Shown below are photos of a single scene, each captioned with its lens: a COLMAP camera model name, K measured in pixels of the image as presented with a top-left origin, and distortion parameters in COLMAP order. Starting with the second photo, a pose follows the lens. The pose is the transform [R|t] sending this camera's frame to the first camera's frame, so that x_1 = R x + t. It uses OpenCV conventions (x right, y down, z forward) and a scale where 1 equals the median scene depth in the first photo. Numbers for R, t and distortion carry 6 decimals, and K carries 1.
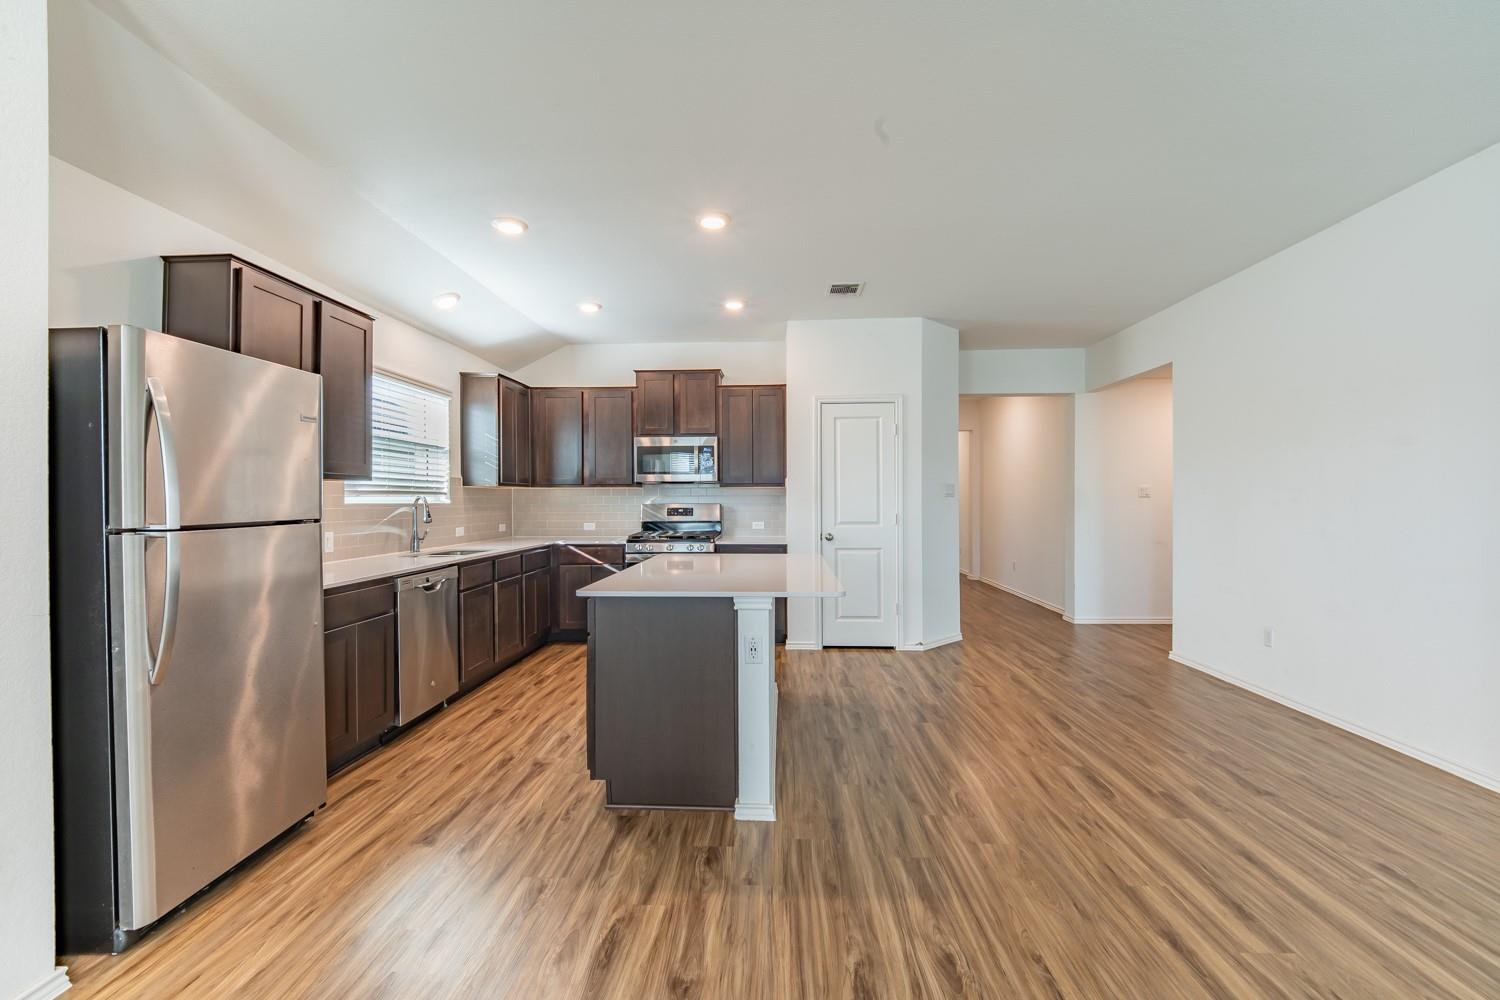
lens RADIAL K [[616.6, 0, 748.0], [0, 616.6, 501.2], [0, 0, 1]] dist [0.020167, -0.022418]
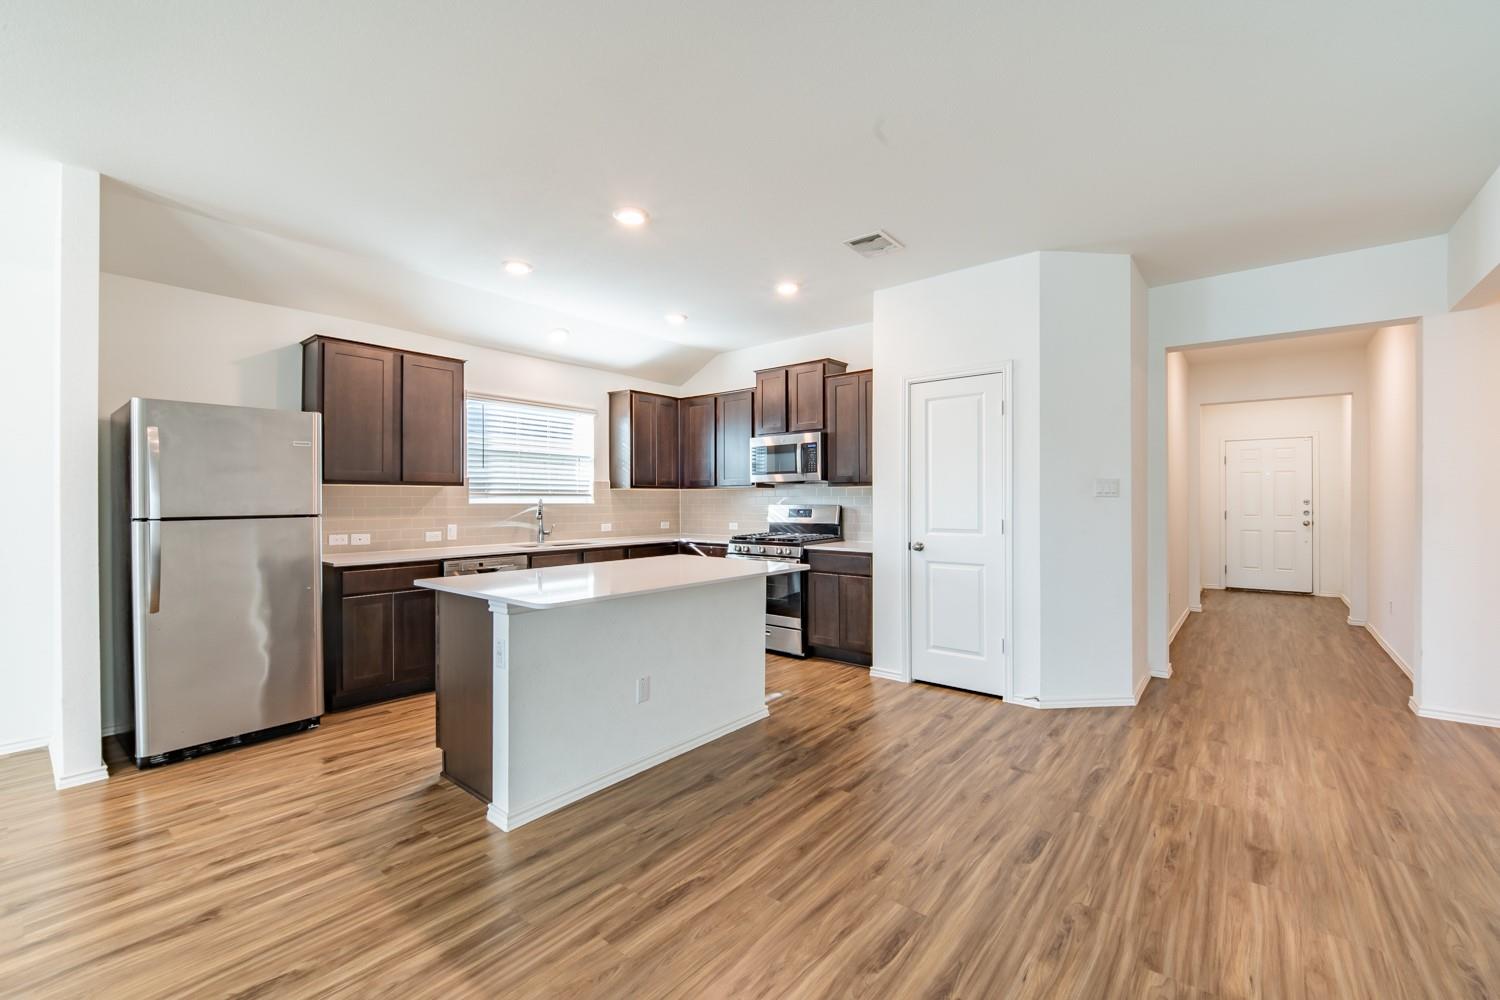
lens RADIAL K [[616.6, 0, 748.0], [0, 616.6, 501.2], [0, 0, 1]] dist [0.020167, -0.022418]
pose [[0.804412, 0.002324, -0.594068, 0.523246], [-0.002057, 0.999997, 0.001126, -0.002922], [0.594069, 0.000316, 0.804414, 0.249859]]
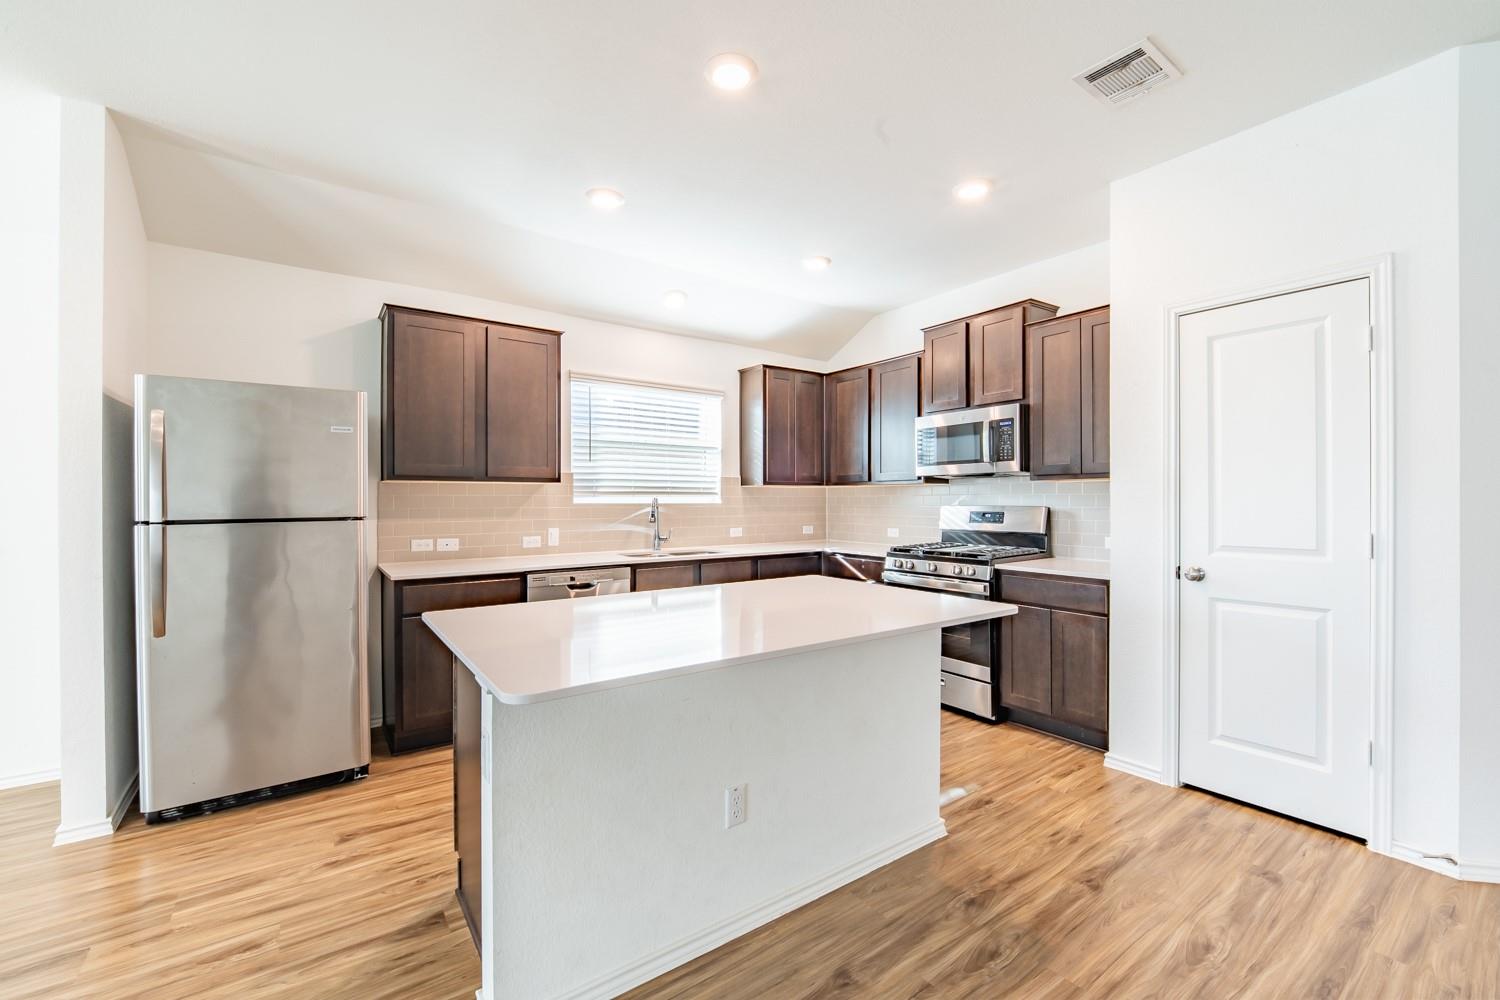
lens RADIAL K [[616.6, 0, 748.0], [0, 616.6, 501.2], [0, 0, 1]] dist [0.020167, -0.022418]
pose [[0.623292, 0.003736, -0.781980, 0.361756], [-0.002407, 0.999993, 0.002860, -0.003176], [0.781985, 0.000100, 0.623297, 0.470584]]
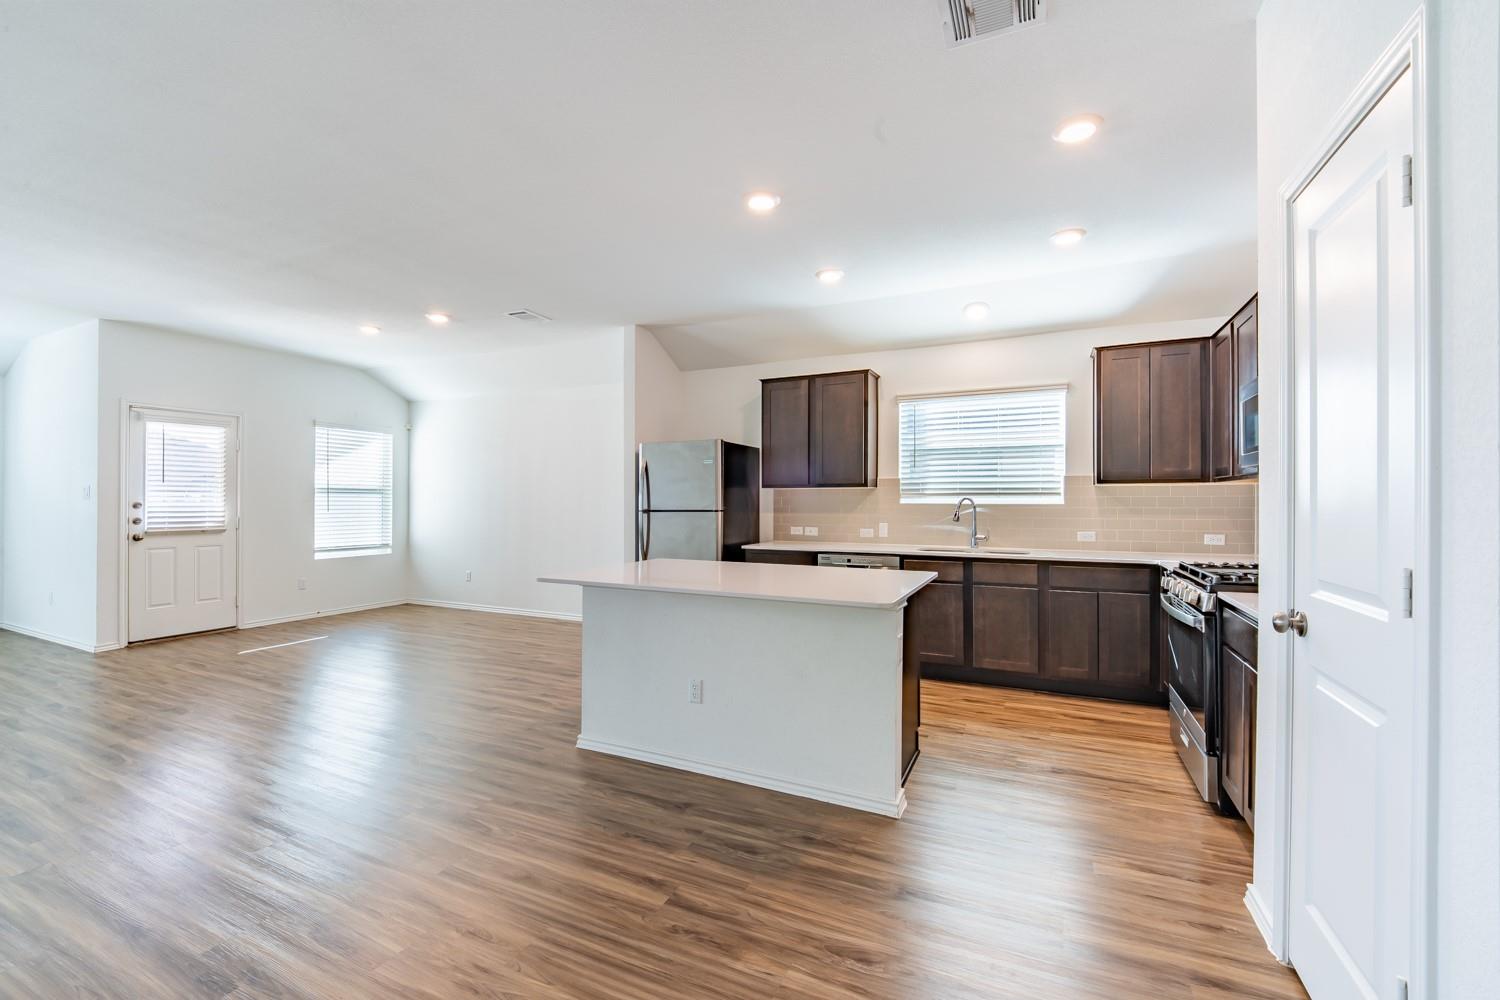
lens RADIAL K [[616.6, 0, 748.0], [0, 616.6, 501.2], [0, 0, 1]] dist [0.020167, -0.022418]
pose [[-0.382613, 0.002153, -0.923906, 0.627485], [-0.001741, 0.999994, 0.003051, -0.003754], [0.923907, 0.002776, -0.382607, 1.036720]]
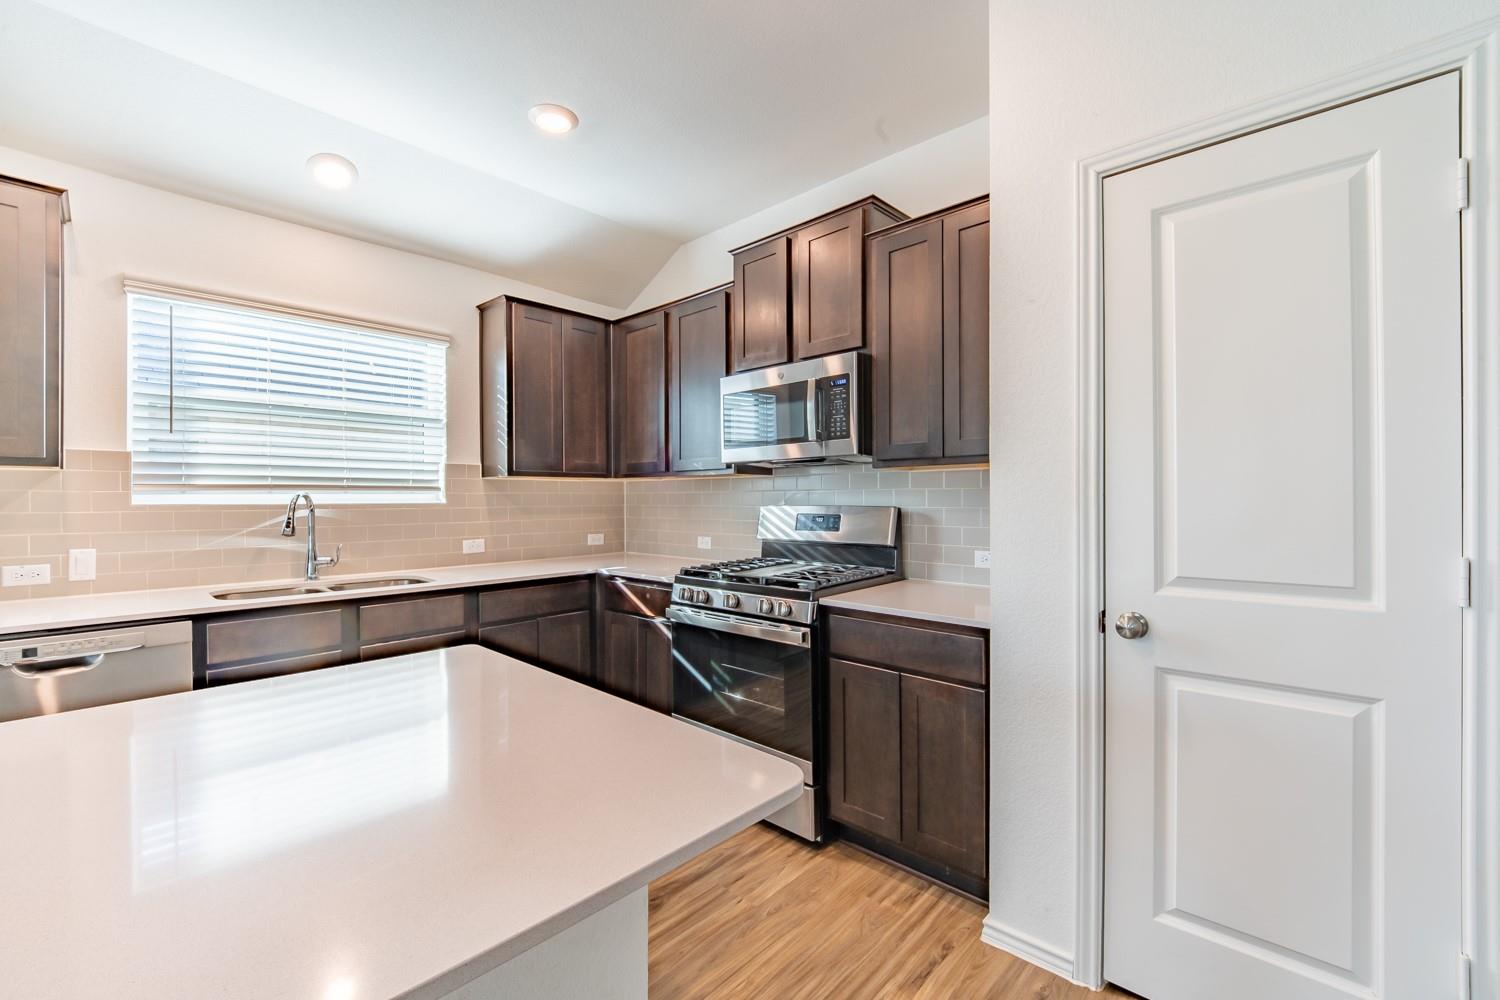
lens RADIAL K [[616.6, 0, 748.0], [0, 616.6, 501.2], [0, 0, 1]] dist [0.020167, -0.022418]
pose [[0.765463, 0.002632, -0.643474, 0.217816], [-0.000156, 0.999992, 0.003905, -0.001734], [0.643480, -0.002889, 0.765458, 0.791227]]
